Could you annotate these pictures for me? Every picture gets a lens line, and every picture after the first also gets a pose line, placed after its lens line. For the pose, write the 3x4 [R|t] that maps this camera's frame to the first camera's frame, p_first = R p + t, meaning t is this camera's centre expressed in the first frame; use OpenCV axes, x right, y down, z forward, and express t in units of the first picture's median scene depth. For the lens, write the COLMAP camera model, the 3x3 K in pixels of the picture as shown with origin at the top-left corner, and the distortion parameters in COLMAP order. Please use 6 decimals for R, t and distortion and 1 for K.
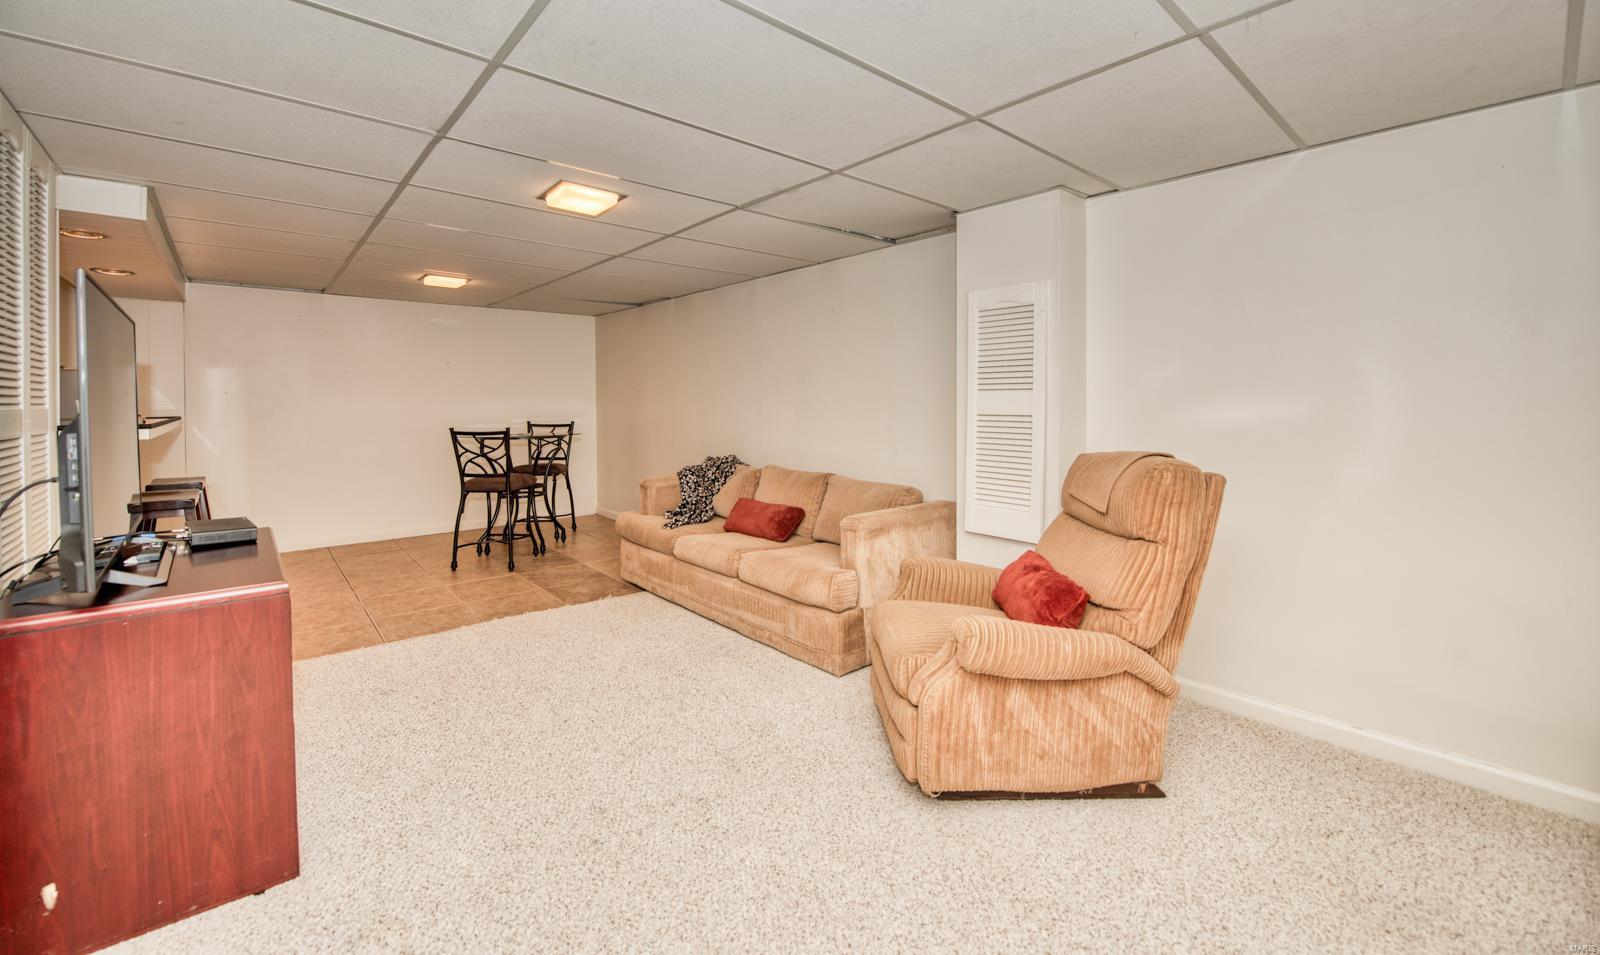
lens RADIAL K [[648.8, 0, 795.8], [0, 648.8, 446.0], [0, 0, 1]] dist [-0.013006, -0.000121]
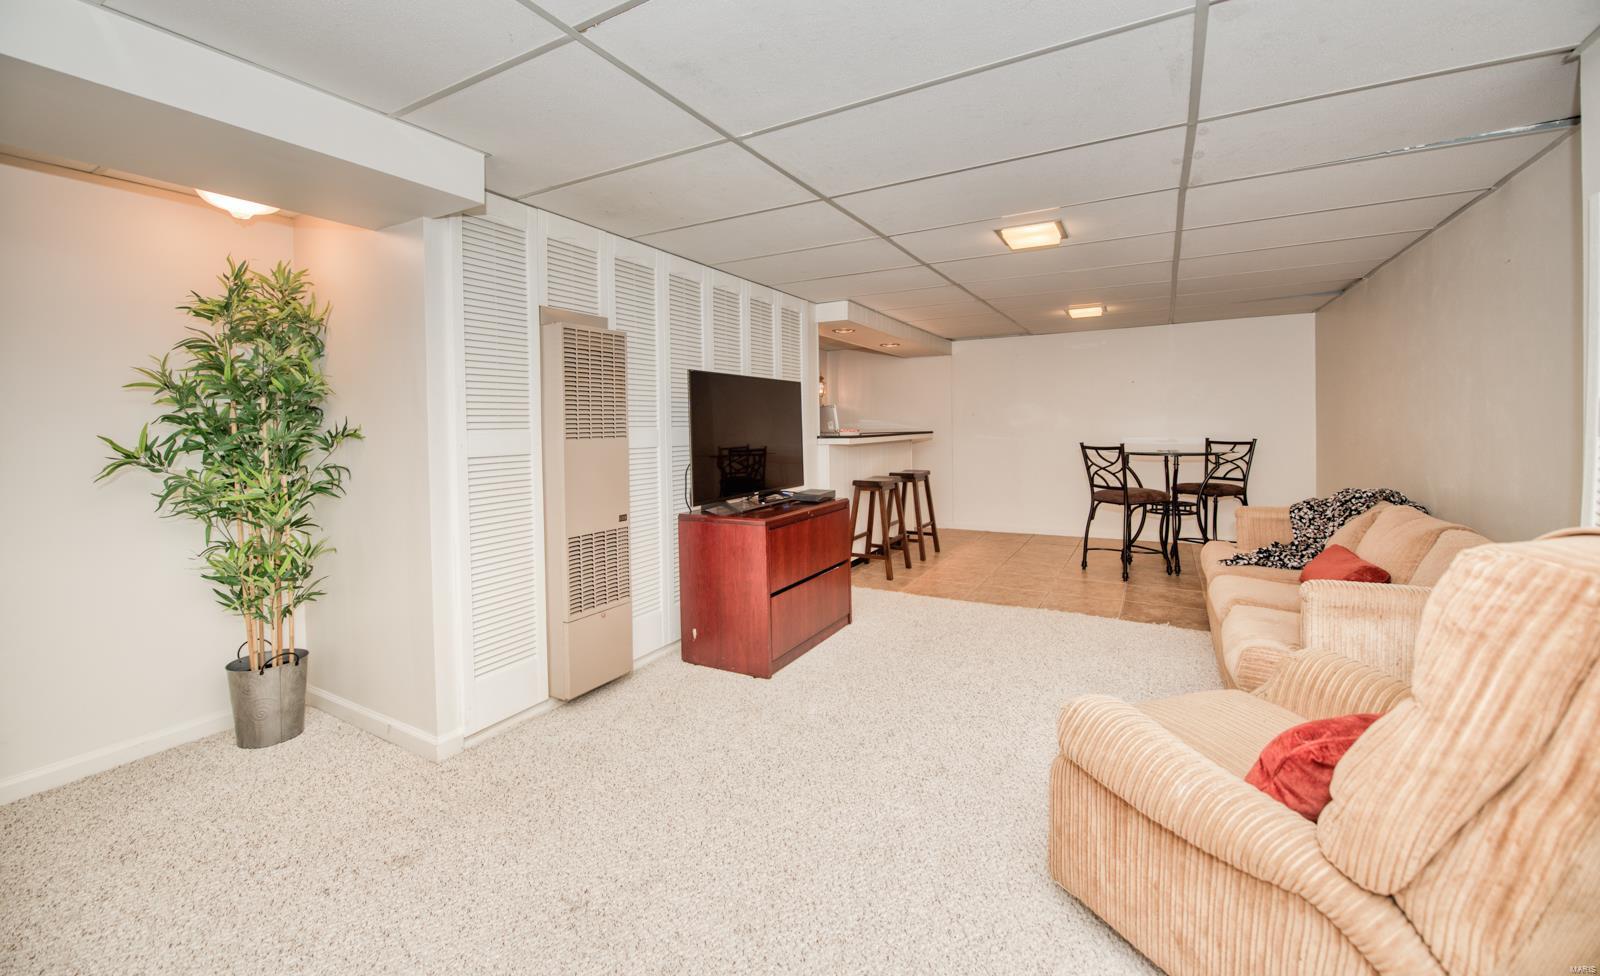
lens RADIAL K [[633.6, 0, 800.0], [0, 633.6, 488.0], [0, 0, 1]] dist [-0.015803, -0.000029]
pose [[0.340776, 0.088484, -0.935971, 0.331172], [-0.046035, 0.995937, 0.077392, -0.011460], [0.939017, 0.016715, 0.343465, 0.154936]]
